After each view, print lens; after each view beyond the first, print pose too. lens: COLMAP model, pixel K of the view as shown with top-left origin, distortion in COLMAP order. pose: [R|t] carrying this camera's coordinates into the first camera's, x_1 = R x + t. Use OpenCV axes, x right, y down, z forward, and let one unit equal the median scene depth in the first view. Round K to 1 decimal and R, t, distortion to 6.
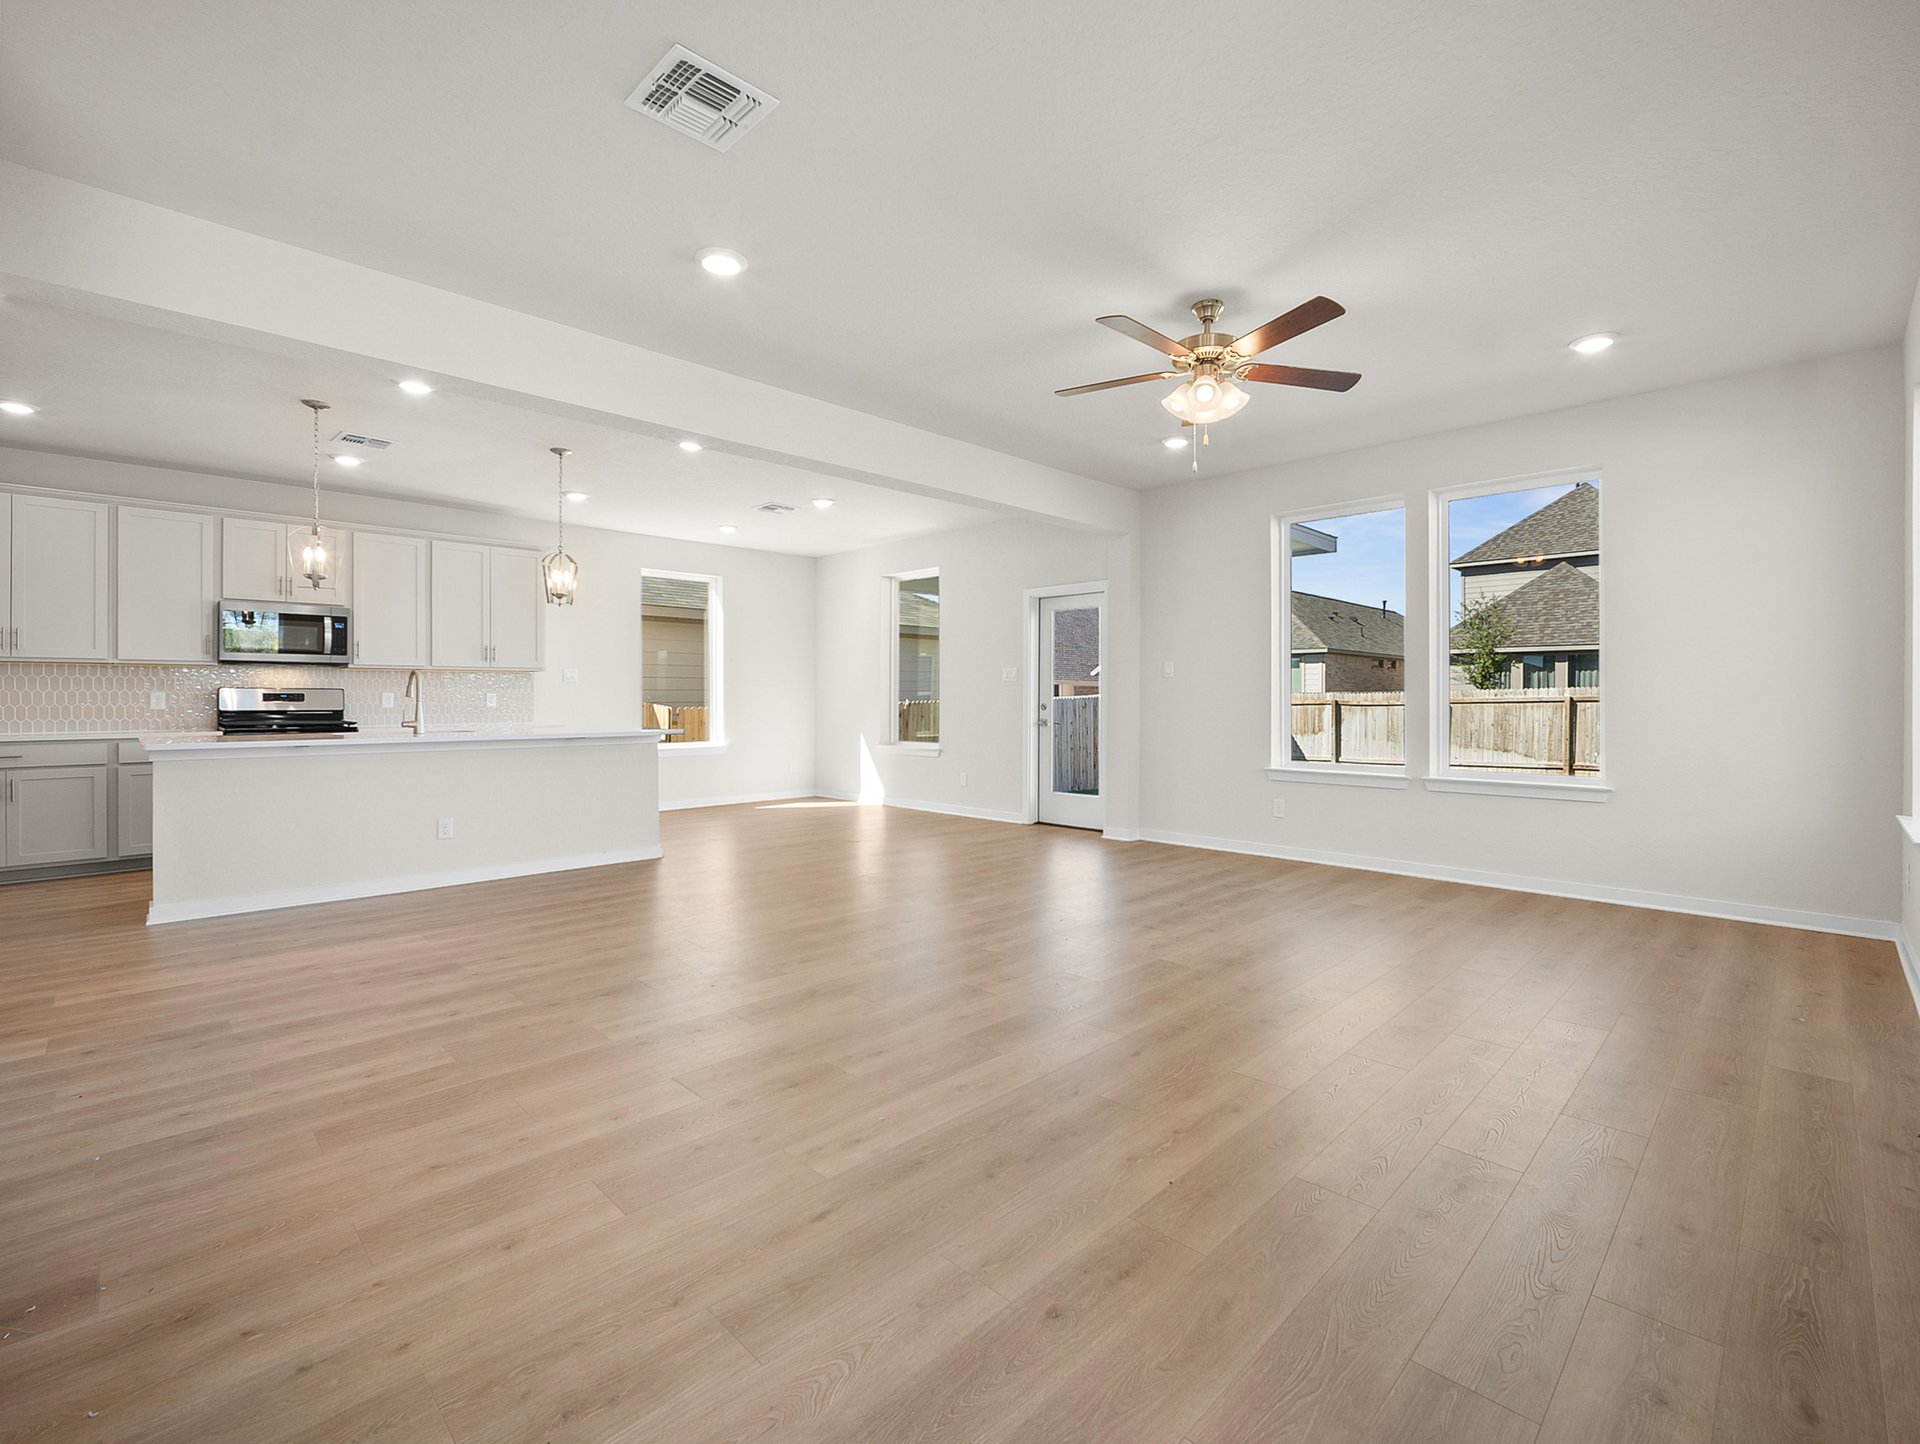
lens RADIAL K [[863.2, 0, 955.8], [0, 863.2, 714.2], [0, 0, 1]] dist [0.001315, 0.000084]
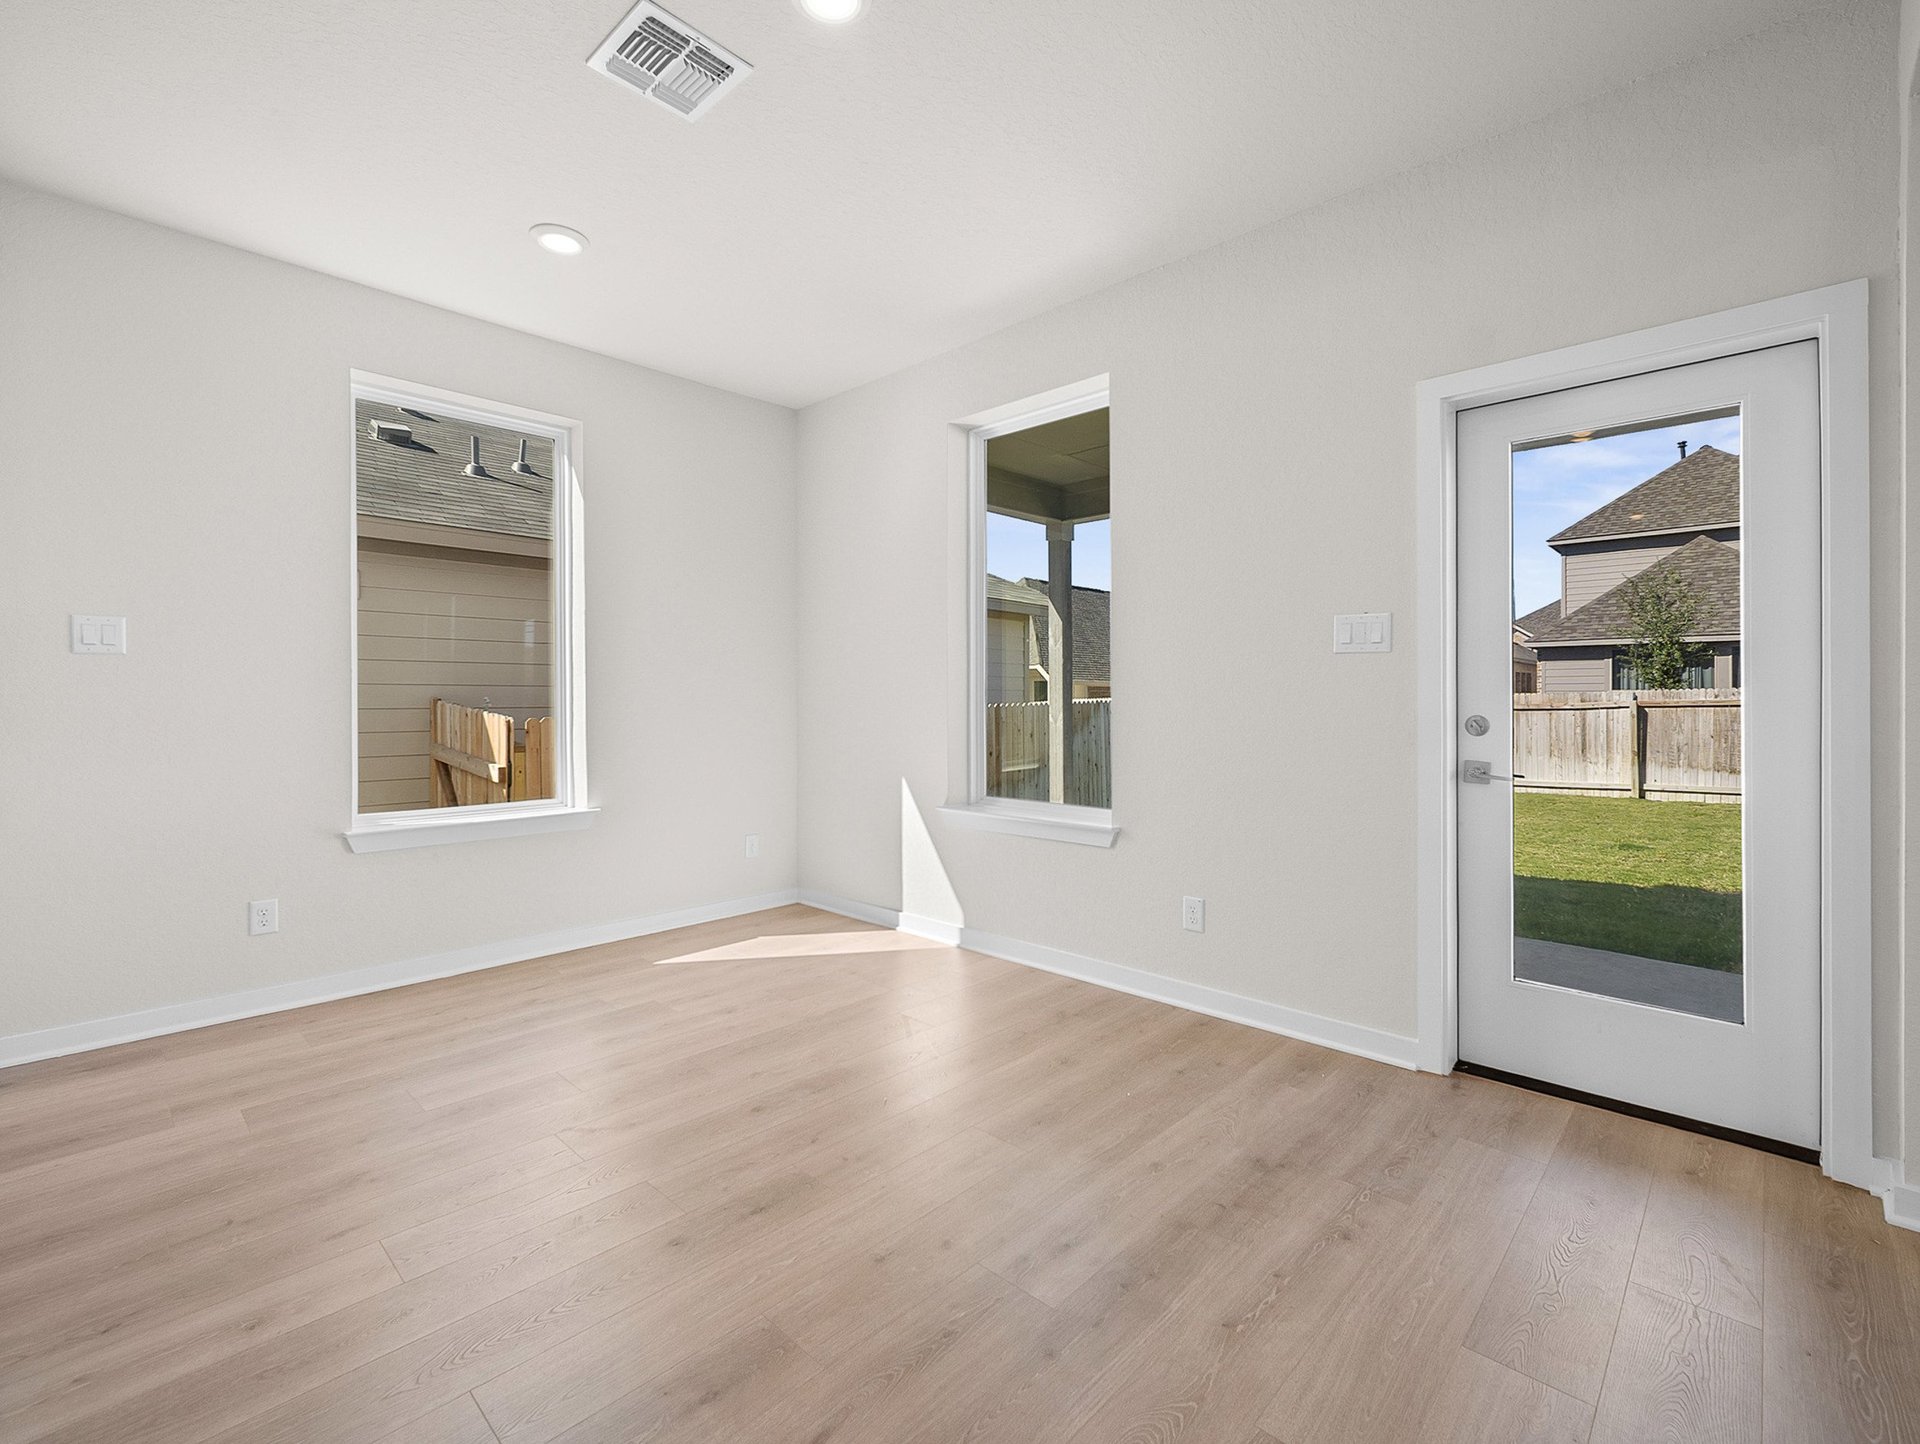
lens RADIAL K [[863.2, 0, 966.6], [0, 863.2, 711.6], [0, 0, 1]] dist [0.001315, 0.000084]
pose [[0.998877, -0.000888, 0.047378, -0.039311], [0.001186, 0.999980, -0.006265, -0.004059], [-0.047372, 0.006314, 0.998857, 0.224274]]
